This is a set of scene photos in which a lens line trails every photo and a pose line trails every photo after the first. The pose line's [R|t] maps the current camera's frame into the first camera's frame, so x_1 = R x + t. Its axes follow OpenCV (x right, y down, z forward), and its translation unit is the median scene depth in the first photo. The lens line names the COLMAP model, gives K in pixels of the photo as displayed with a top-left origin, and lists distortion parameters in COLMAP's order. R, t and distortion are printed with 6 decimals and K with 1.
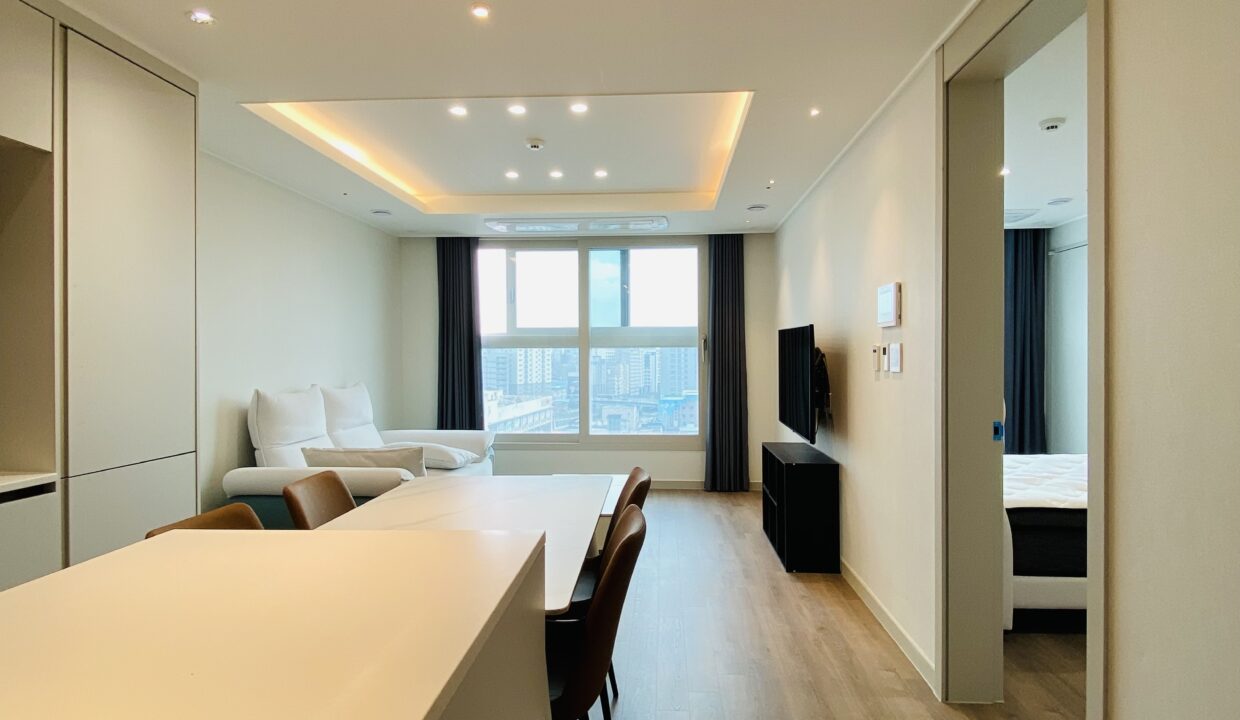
lens RADIAL K [[670.3, 0, 620.0], [0, 670.3, 360.0], [0, 0, 1]] dist [0.000348, 0.000038]
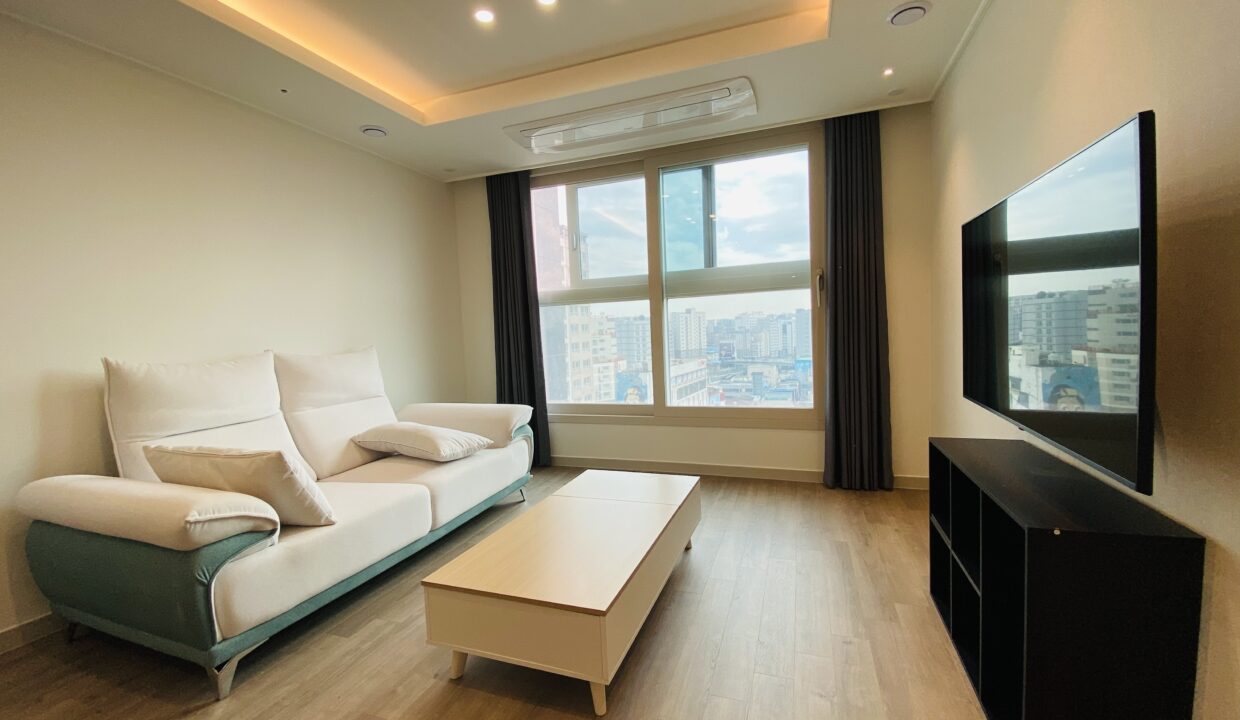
lens RADIAL K [[488.8, 0, 620.0], [0, 488.8, 360.0], [0, 0, 1]] dist [0.000679, -0.000115]
pose [[0.958064, -0.020037, -0.285852, 0.068613], [0.035890, 0.998088, 0.050330, 0.025615], [0.284297, -0.058478, 0.956951, 0.437213]]
